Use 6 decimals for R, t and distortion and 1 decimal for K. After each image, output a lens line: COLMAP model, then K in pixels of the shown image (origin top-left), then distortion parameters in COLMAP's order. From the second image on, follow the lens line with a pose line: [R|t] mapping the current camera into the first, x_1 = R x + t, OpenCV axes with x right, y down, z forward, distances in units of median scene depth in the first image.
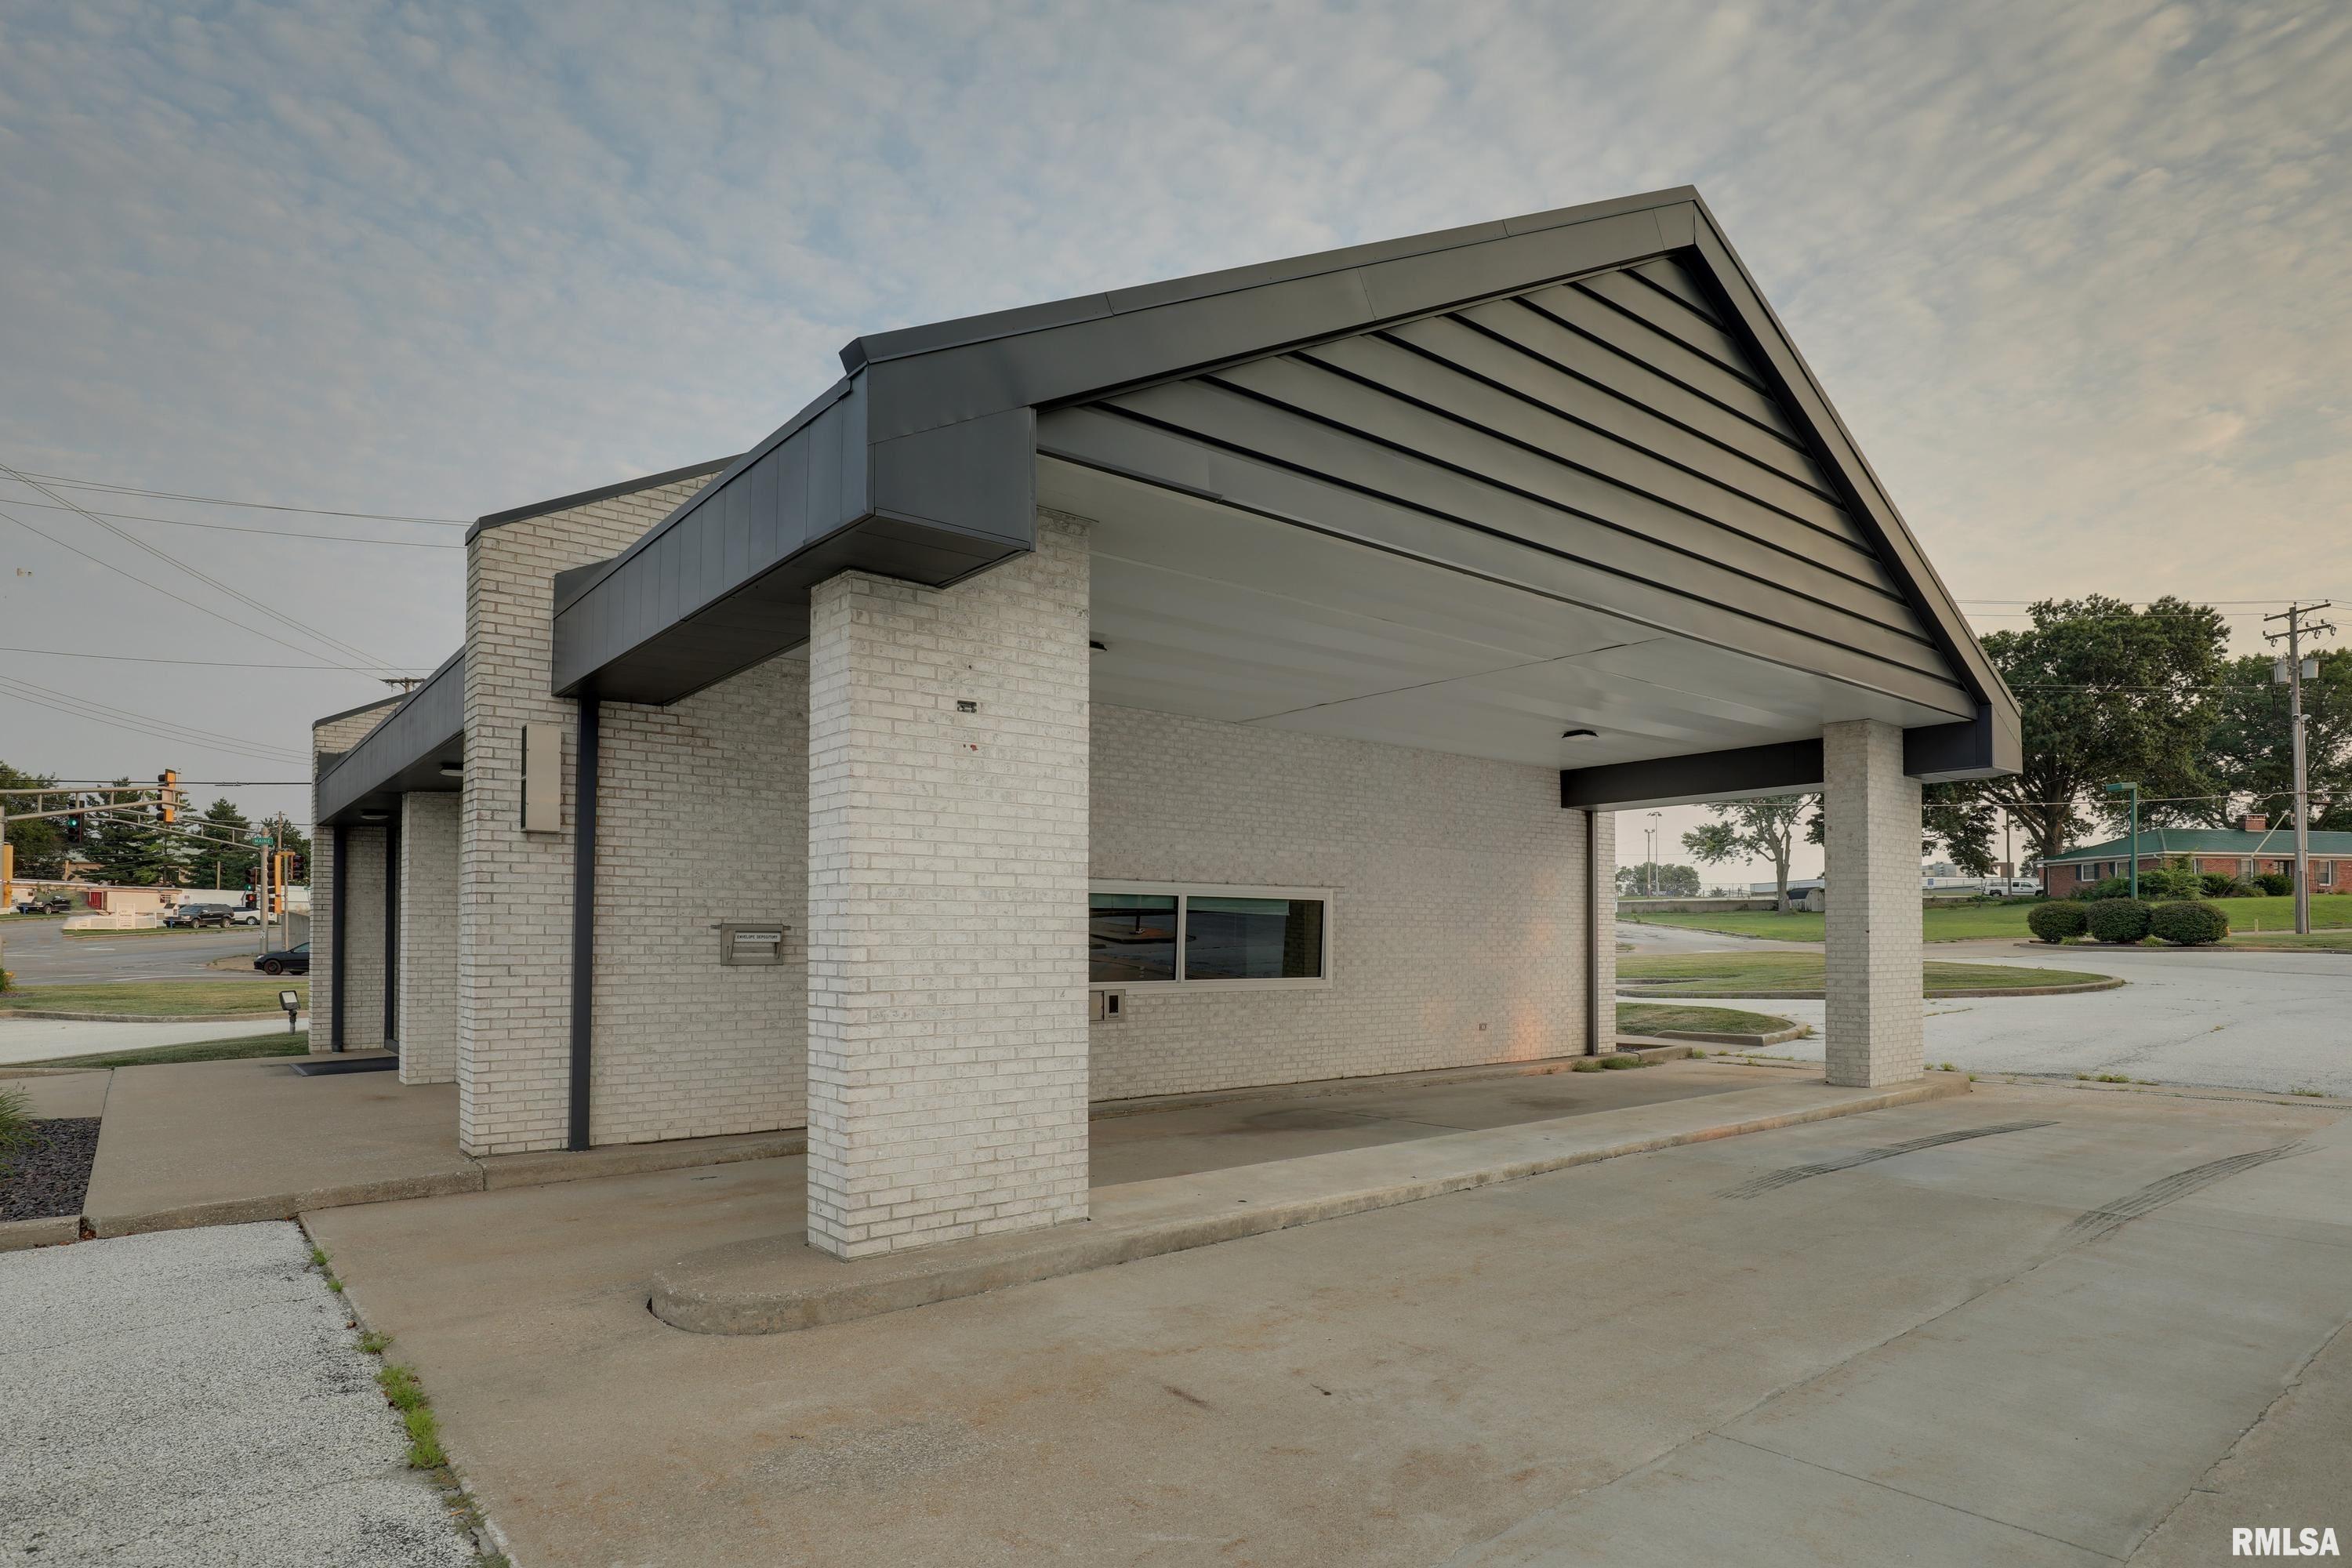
lens RADIAL K [[1266.5, 0, 1242.3], [0, 1266.5, 911.8], [0, 0, 1]] dist [-0.025688, -0.000208]
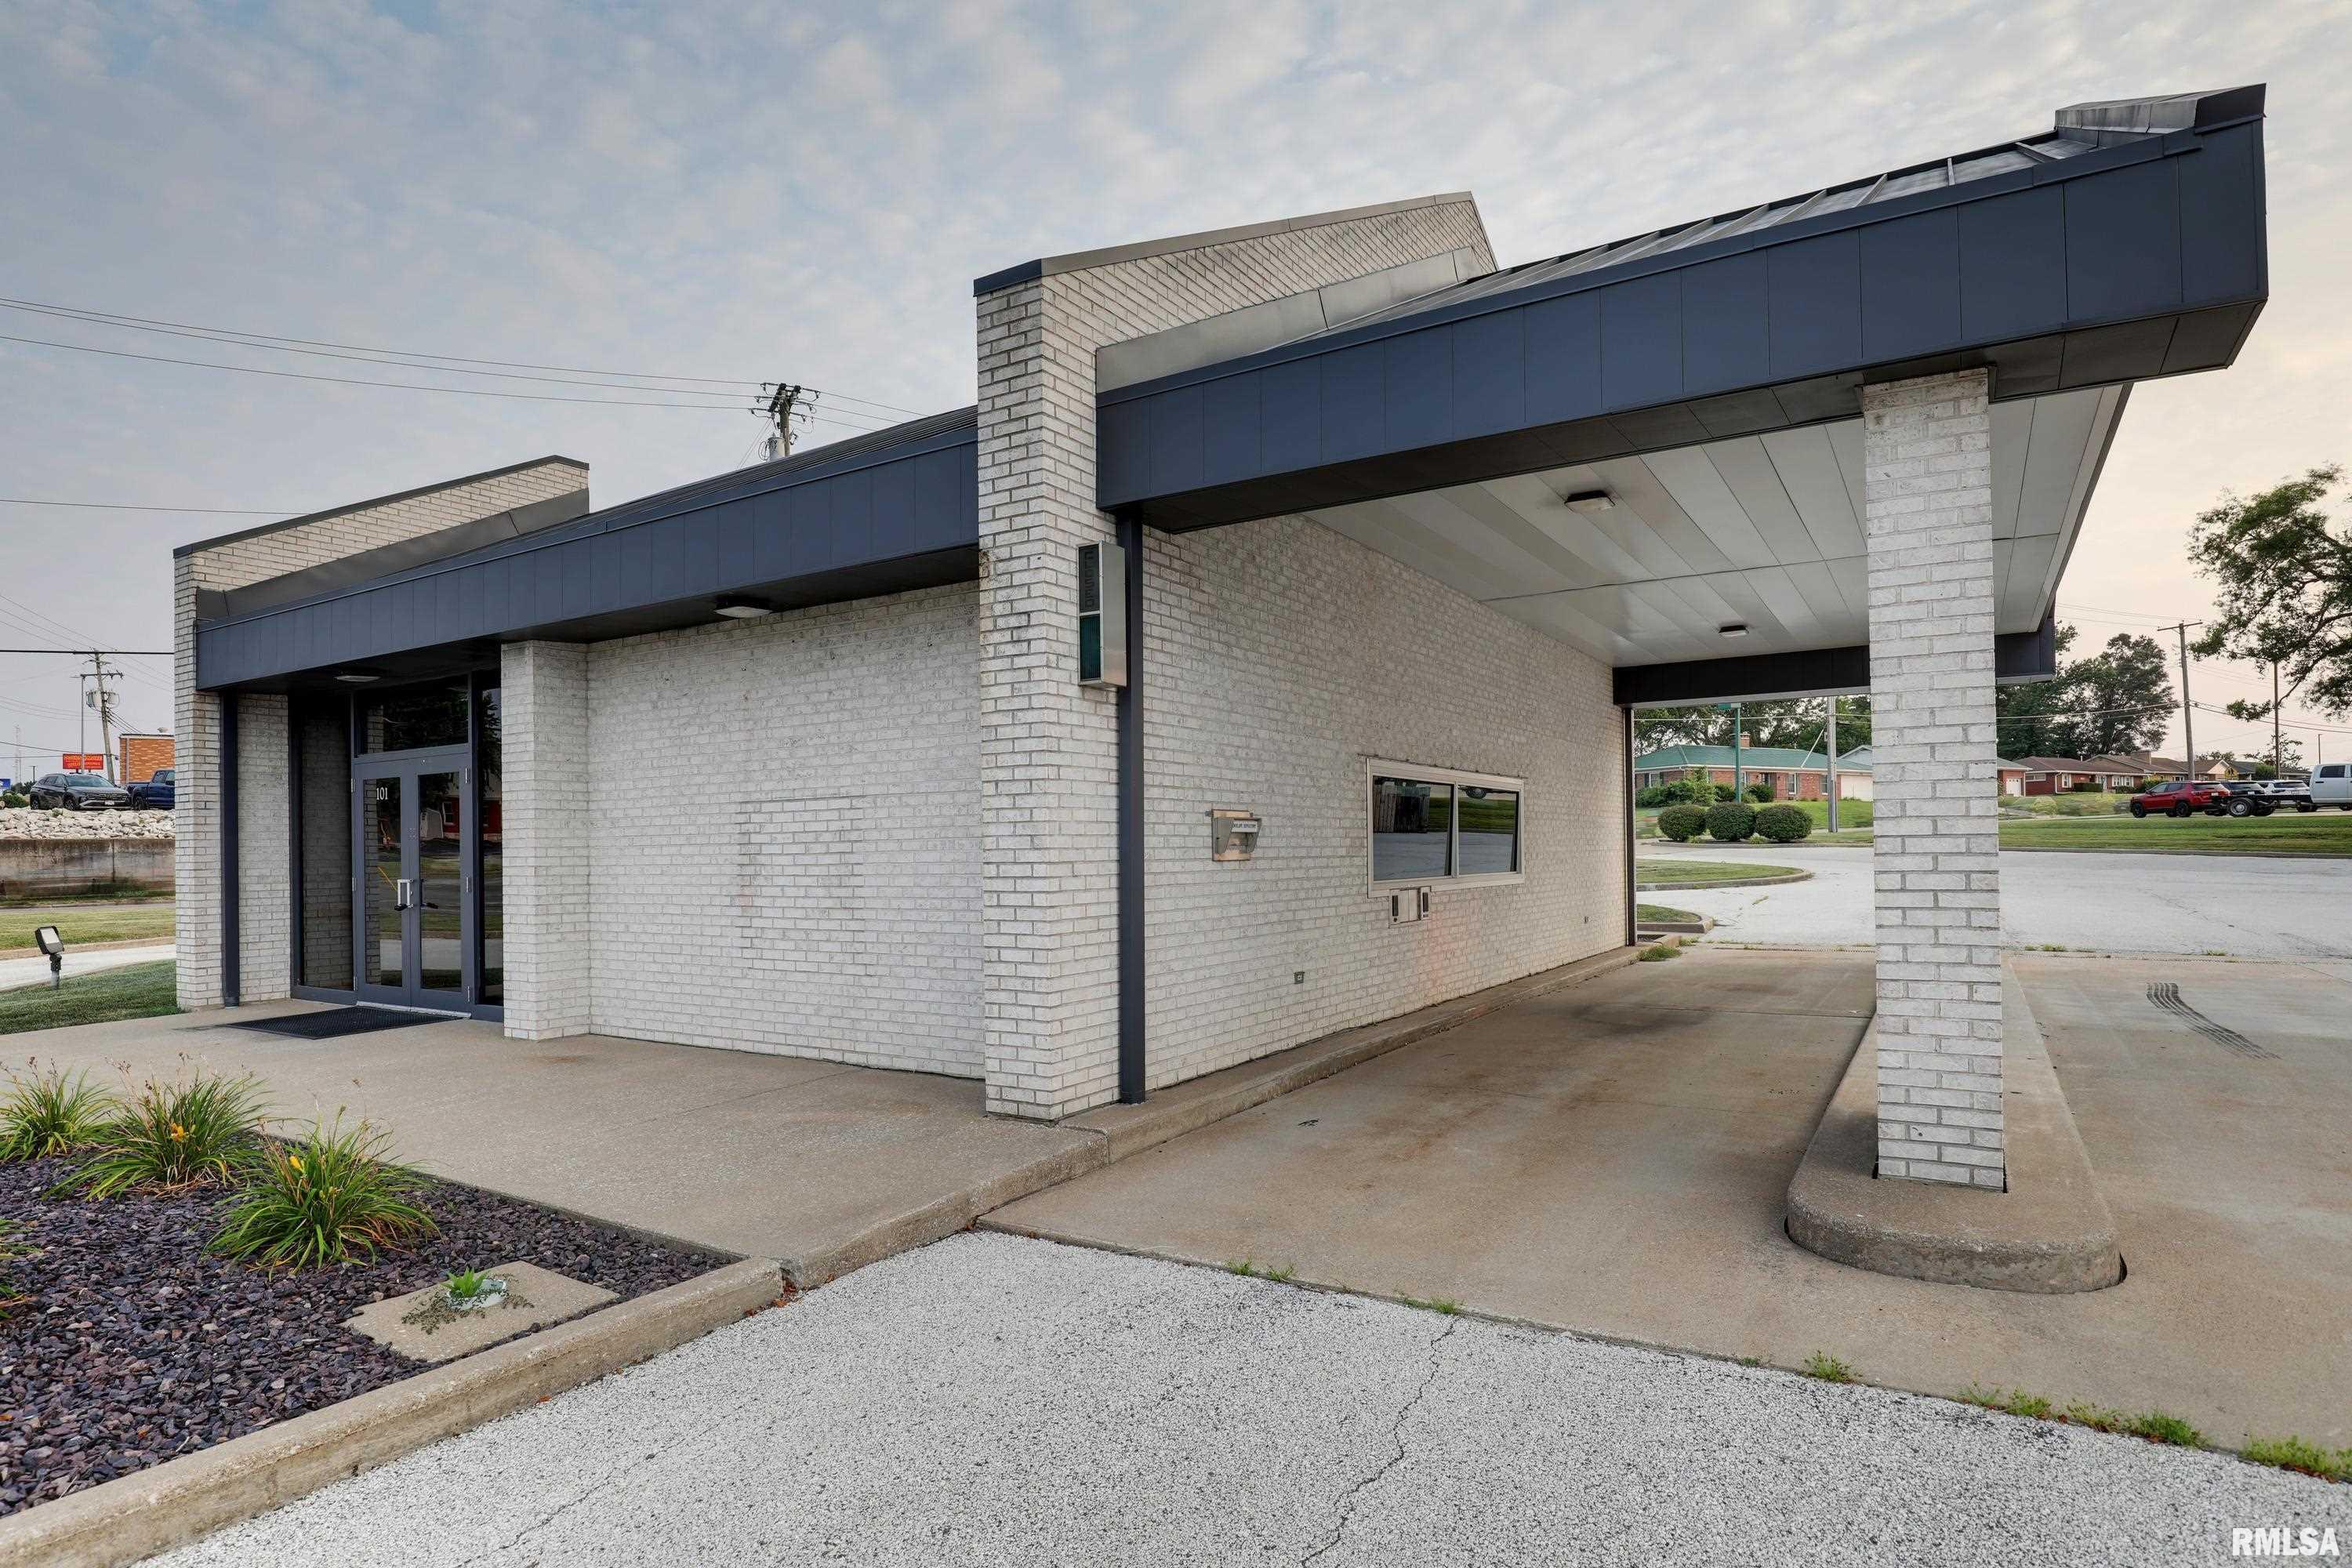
lens RADIAL K [[1266.5, 0, 1156.8], [0, 1266.5, 830.0], [0, 0, 1]] dist [-0.025688, -0.000208]
pose [[0.951593, -0.009595, 0.307211, -0.544519], [0.008325, 0.999951, 0.005442, 0.013945], [-0.307248, -0.002621, 0.951626, 0.187239]]
